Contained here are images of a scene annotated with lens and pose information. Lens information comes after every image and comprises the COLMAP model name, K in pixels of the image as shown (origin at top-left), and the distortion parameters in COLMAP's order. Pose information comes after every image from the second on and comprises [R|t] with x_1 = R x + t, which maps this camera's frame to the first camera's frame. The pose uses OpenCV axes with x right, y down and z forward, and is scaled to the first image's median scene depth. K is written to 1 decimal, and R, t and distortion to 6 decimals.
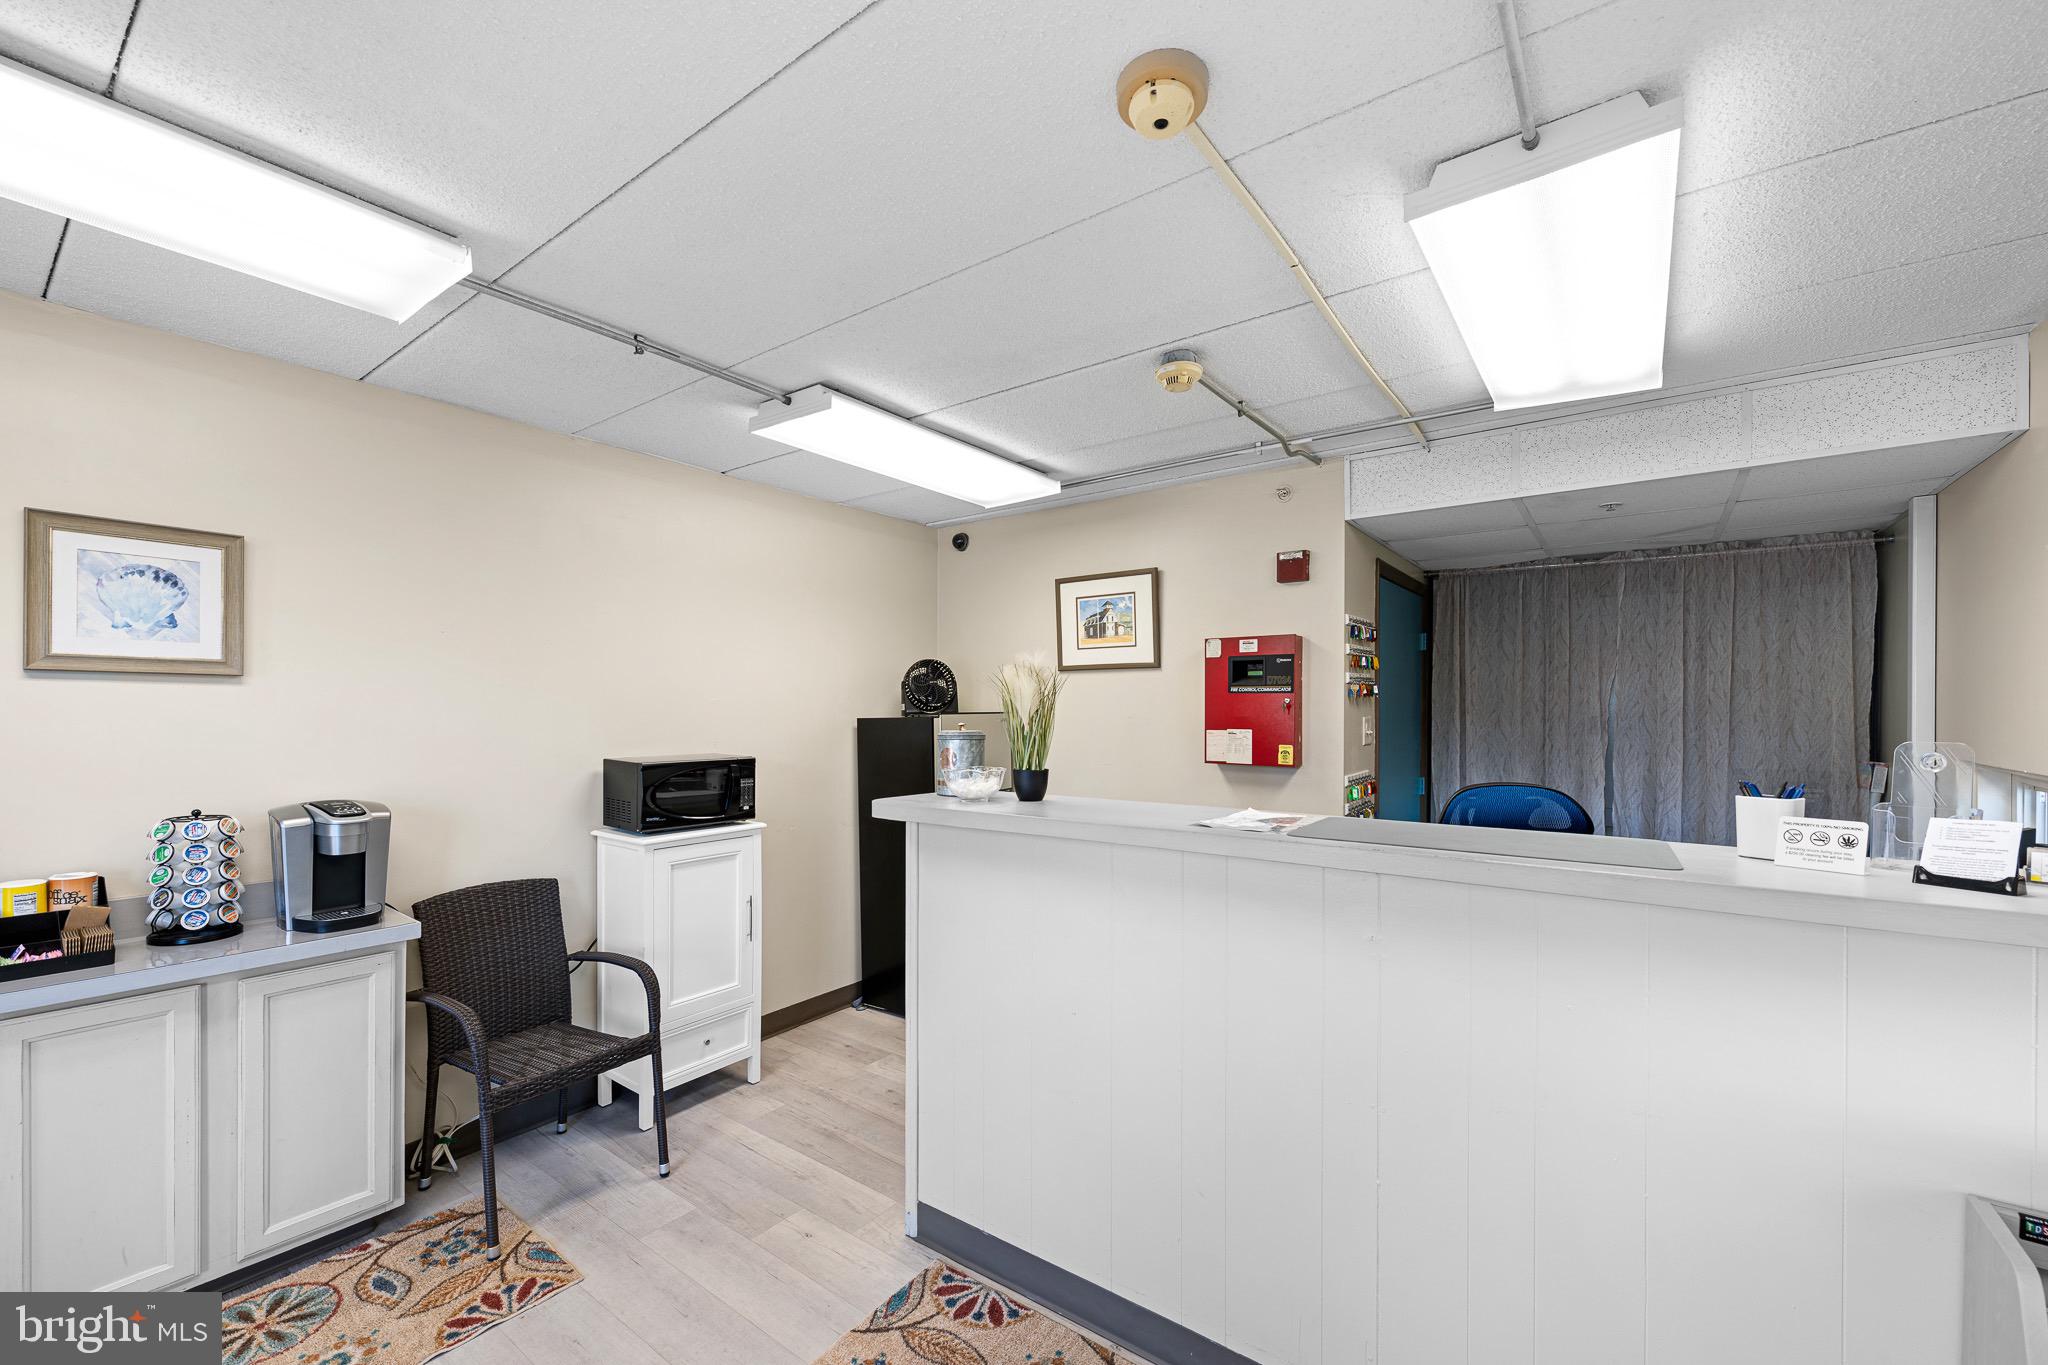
lens RADIAL K [[836.7, 0, 1012.8], [0, 836.7, 714.2], [0, 0, 1]] dist [0.000386, -0.000048]
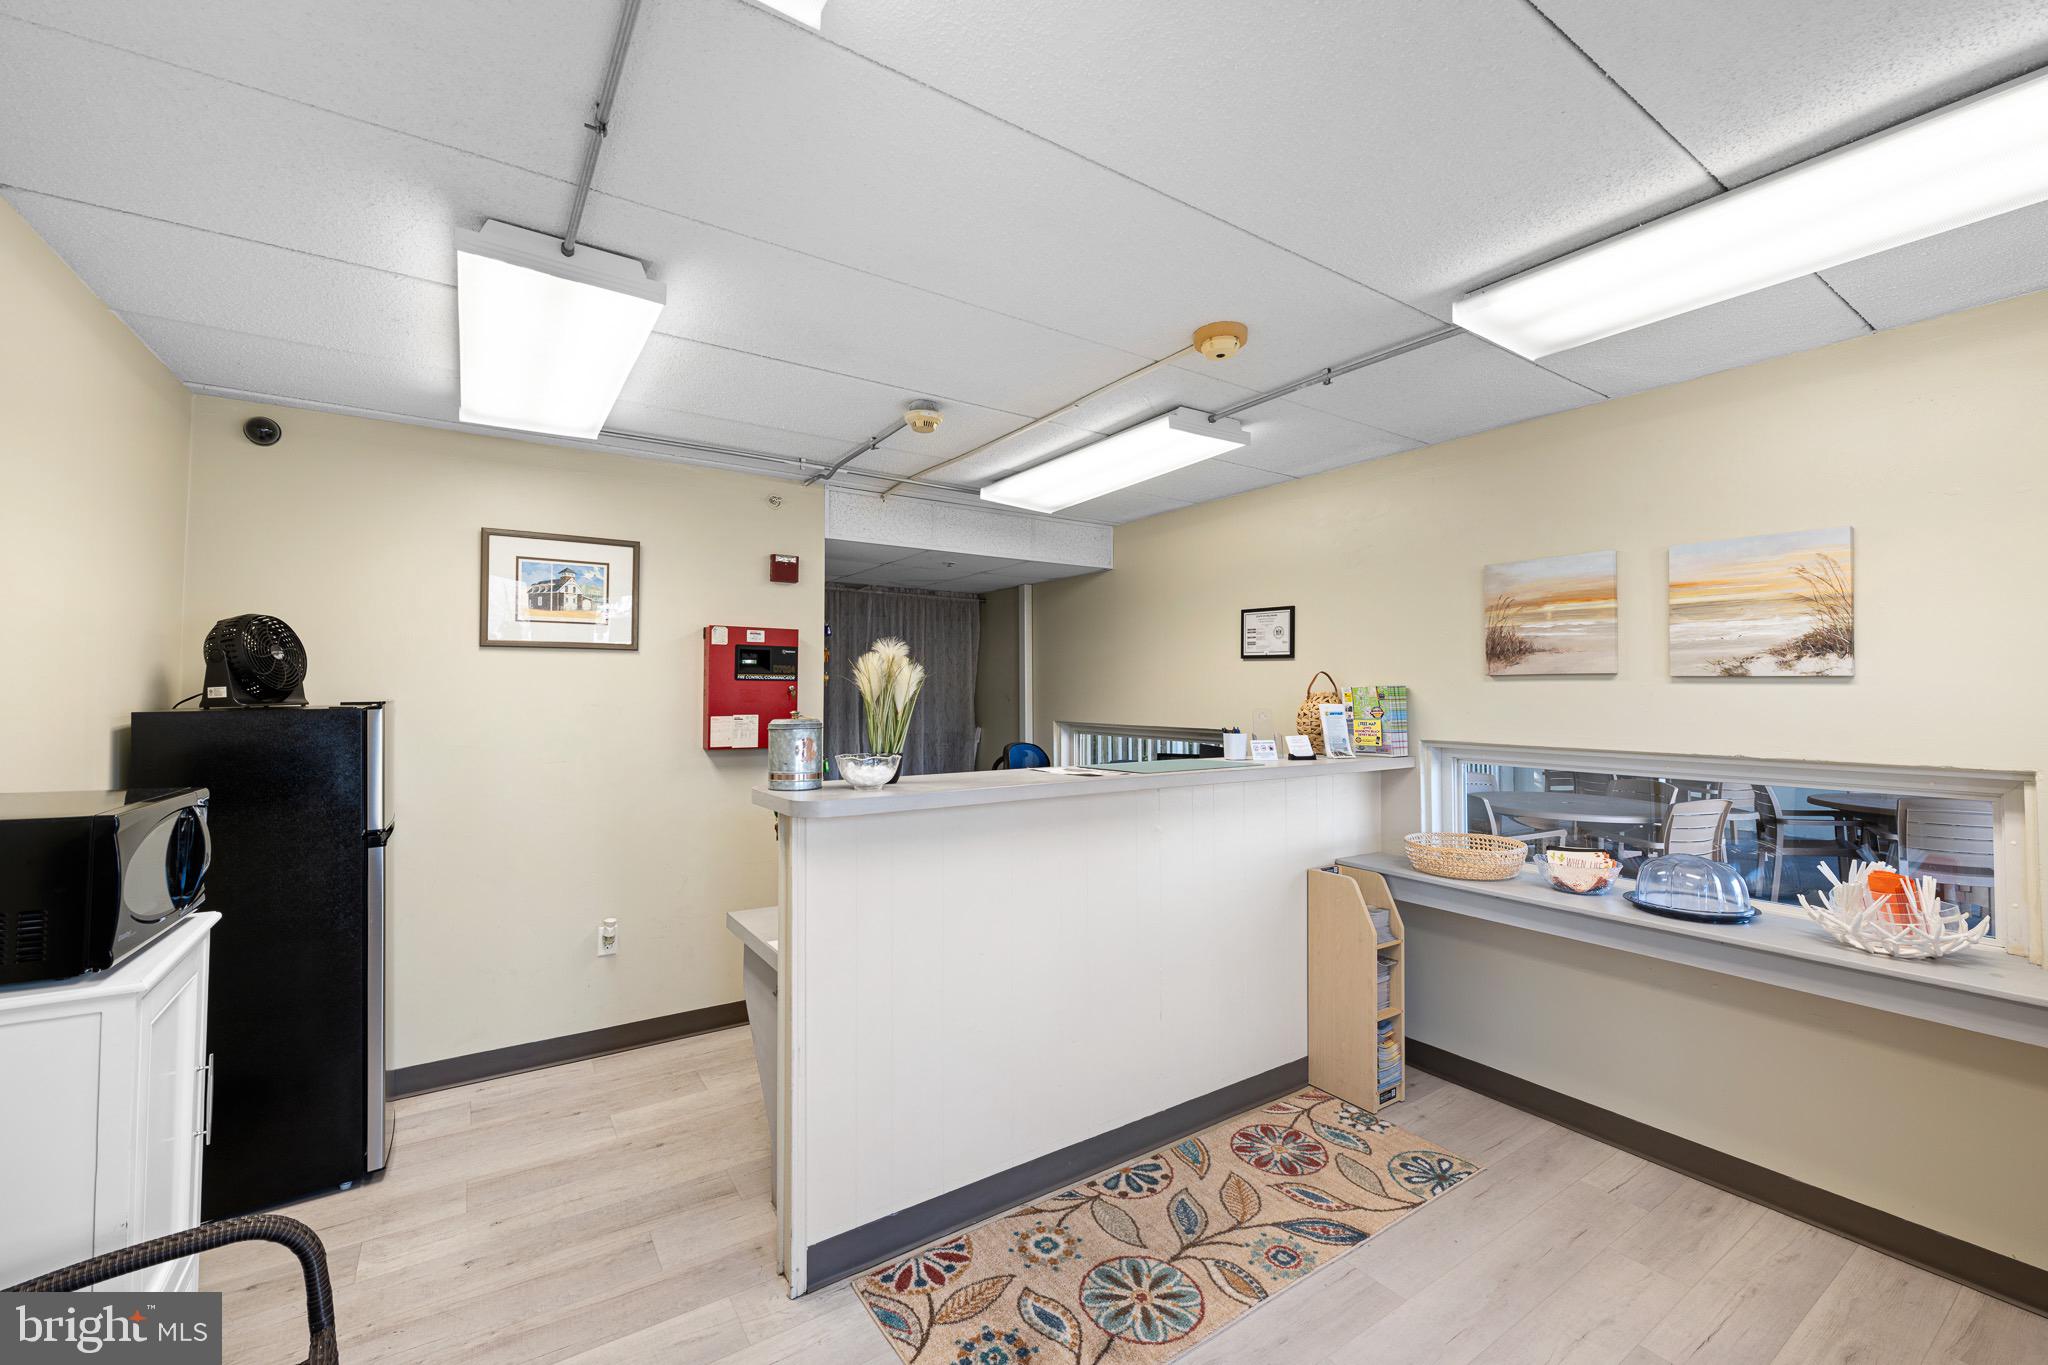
lens RADIAL K [[822.2, 0, 1024.0], [0, 822.2, 682.5], [0, 0, 1]] dist [0.000253, -0.000043]
pose [[0.325093, 0.013836, 0.945581, -0.593314], [0.005425, 0.999849, -0.016495, -0.003321], [-0.945666, 0.010492, 0.324969, 0.332420]]
